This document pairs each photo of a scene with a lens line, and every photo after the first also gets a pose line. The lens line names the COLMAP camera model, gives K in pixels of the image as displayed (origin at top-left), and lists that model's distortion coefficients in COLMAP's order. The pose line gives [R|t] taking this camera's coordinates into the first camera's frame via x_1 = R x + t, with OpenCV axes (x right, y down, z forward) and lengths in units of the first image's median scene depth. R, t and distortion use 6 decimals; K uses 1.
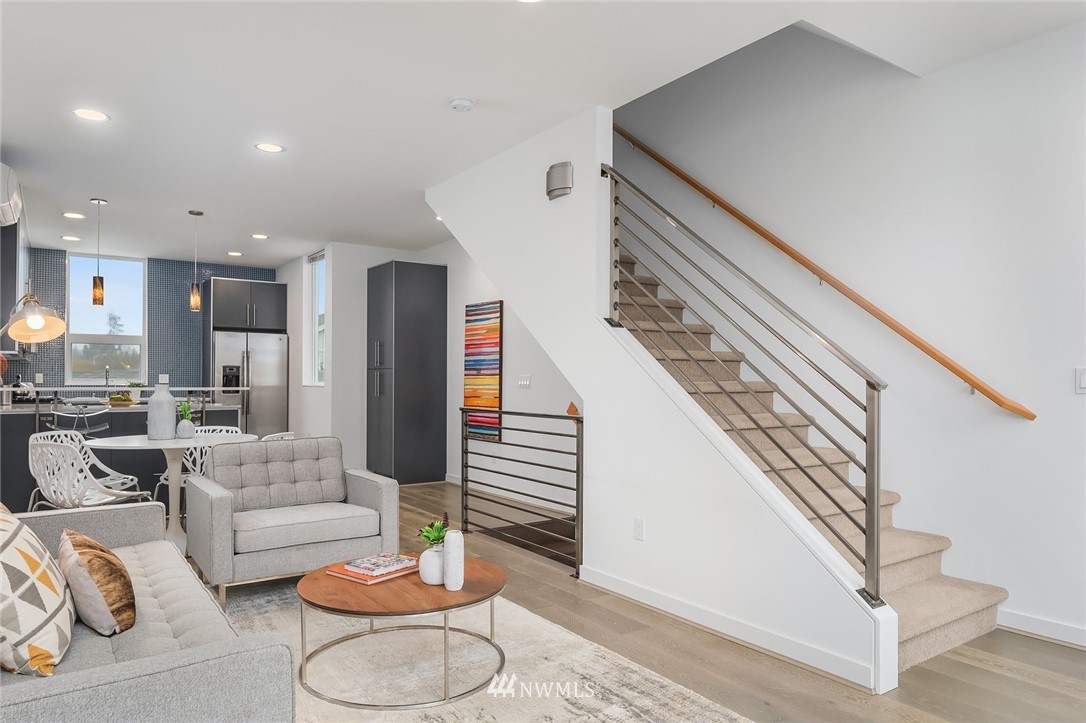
lens RADIAL K [[719.8, 0, 560.3], [0, 719.8, 378.7], [0, 0, 1]] dist [-0.000722, -0.000976]
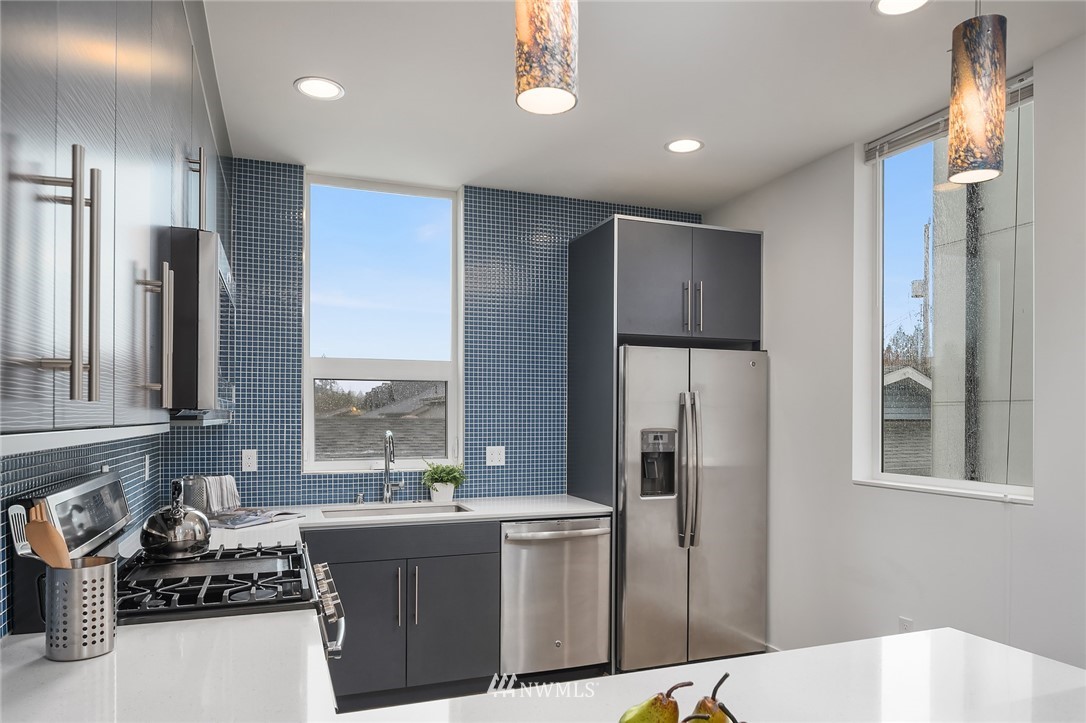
lens RADIAL K [[728.0, 0, 565.8], [0, 728.0, 421.0], [0, 0, 1]] dist [0.000714, 0.001000]
pose [[0.969424, 0.003209, -0.245373, -0.407118], [-0.001051, 0.999960, 0.008924, -0.026524], [0.245391, -0.008393, 0.969388, 0.585355]]
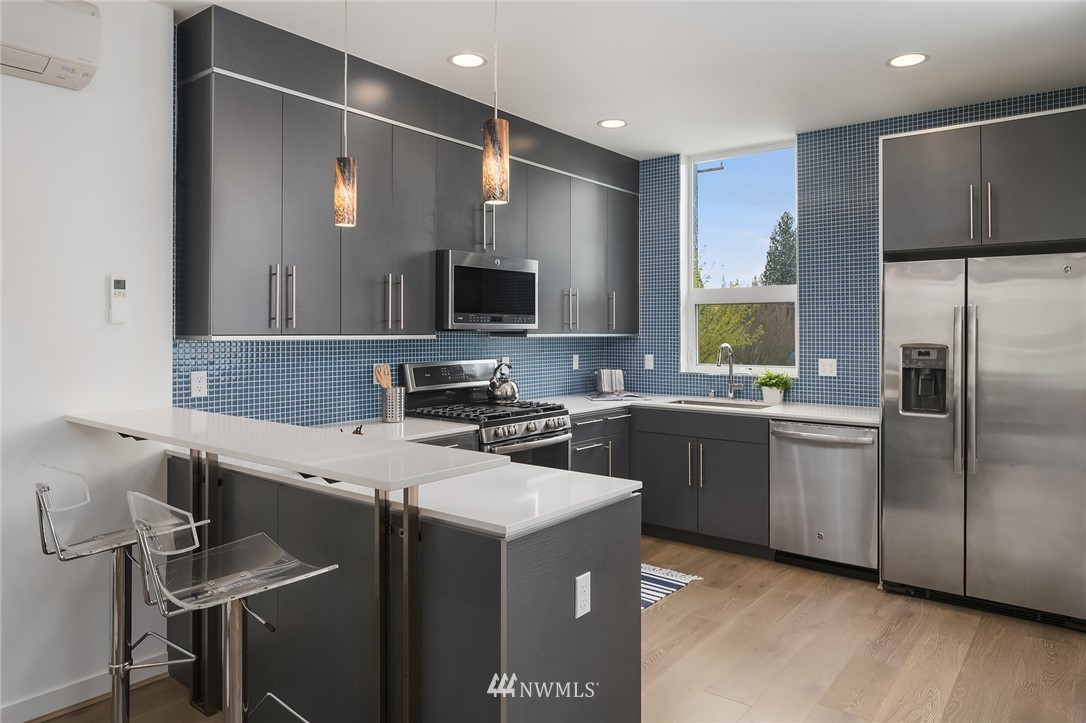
lens RADIAL K [[704.6, 0, 542.8], [0, 704.6, 335.4], [0, 0, 1]] dist [-0.003400, 0.000574]
pose [[0.278419, 0.004065, -0.960451, -0.141628], [0.000833, 0.999990, 0.004474, -0.025288], [0.960459, -0.002046, 0.278413, 0.689655]]
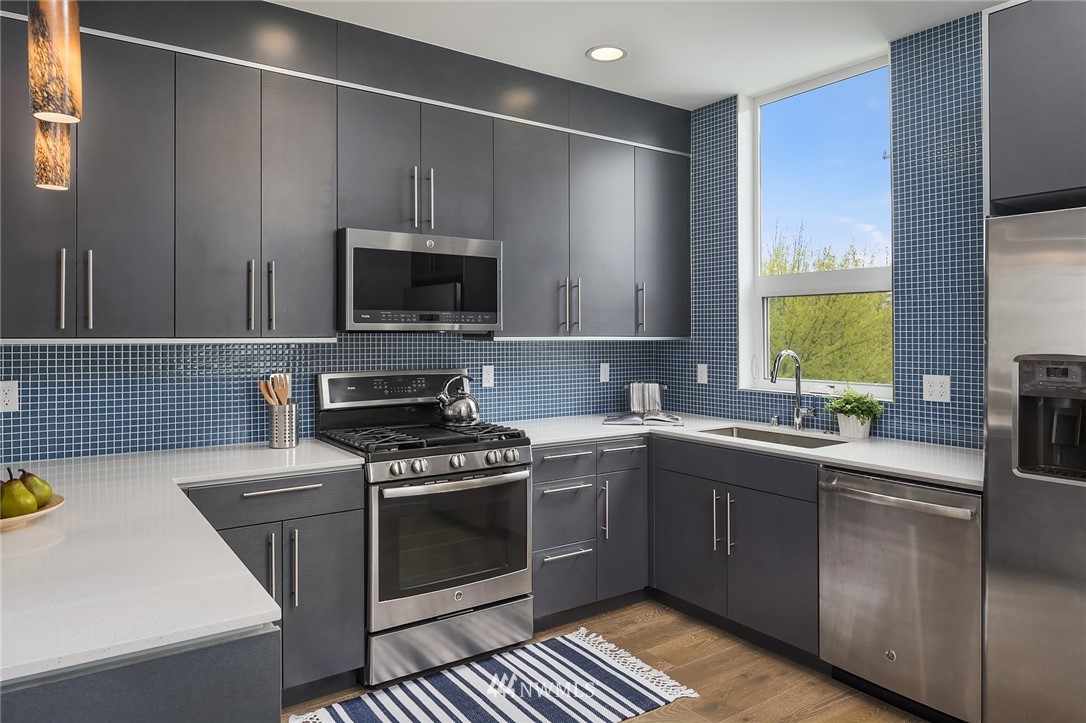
lens RADIAL K [[704.6, 0, 542.8], [0, 704.6, 335.4], [0, 0, 1]] dist [-0.003400, 0.000574]
pose [[-0.009876, 0.001309, -0.999950, -0.233354], [0.000034, 0.999999, 0.001309, -0.025335], [0.999951, -0.000021, -0.009876, 0.841059]]
